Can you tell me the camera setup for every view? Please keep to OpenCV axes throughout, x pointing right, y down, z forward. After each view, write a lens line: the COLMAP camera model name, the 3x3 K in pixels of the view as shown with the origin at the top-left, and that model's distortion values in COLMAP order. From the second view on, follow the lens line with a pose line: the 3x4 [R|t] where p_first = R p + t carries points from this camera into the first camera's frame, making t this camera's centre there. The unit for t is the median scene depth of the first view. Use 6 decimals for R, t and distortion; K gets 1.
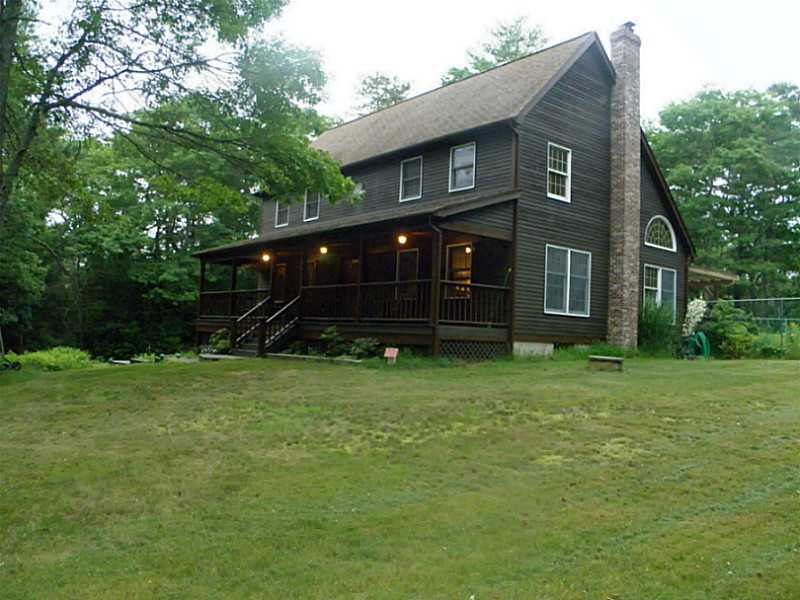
lens RADIAL K [[680.0, 0, 395.9], [0, 680.0, 300.9], [0, 0, 1]] dist [-0.200762, 0.170135]
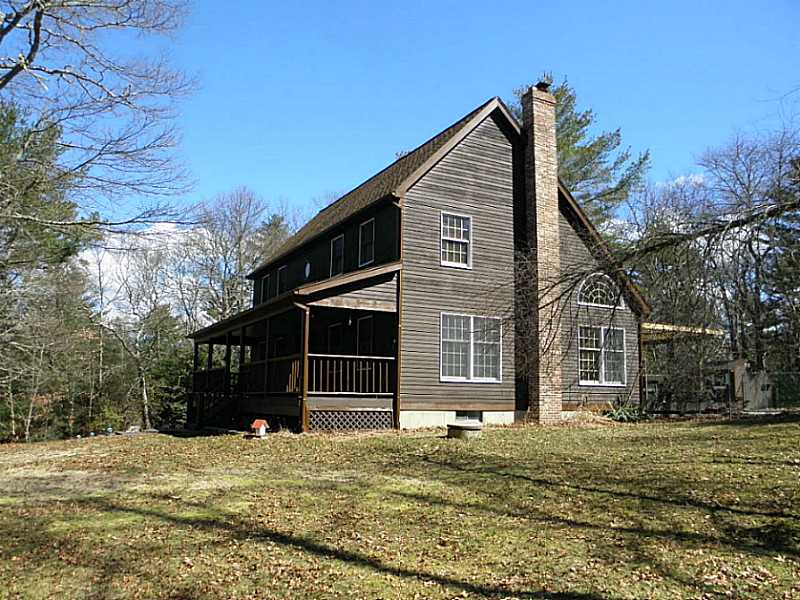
lens RADIAL K [[680.0, 0, 395.9], [0, 680.0, 300.9], [0, 0, 1]] dist [-0.200762, 0.170135]
pose [[0.978638, -0.071571, -0.192730, 0.351881], [0.048837, 0.991544, -0.120229, 0.017718], [0.199706, 0.108249, 0.973858, -0.005833]]
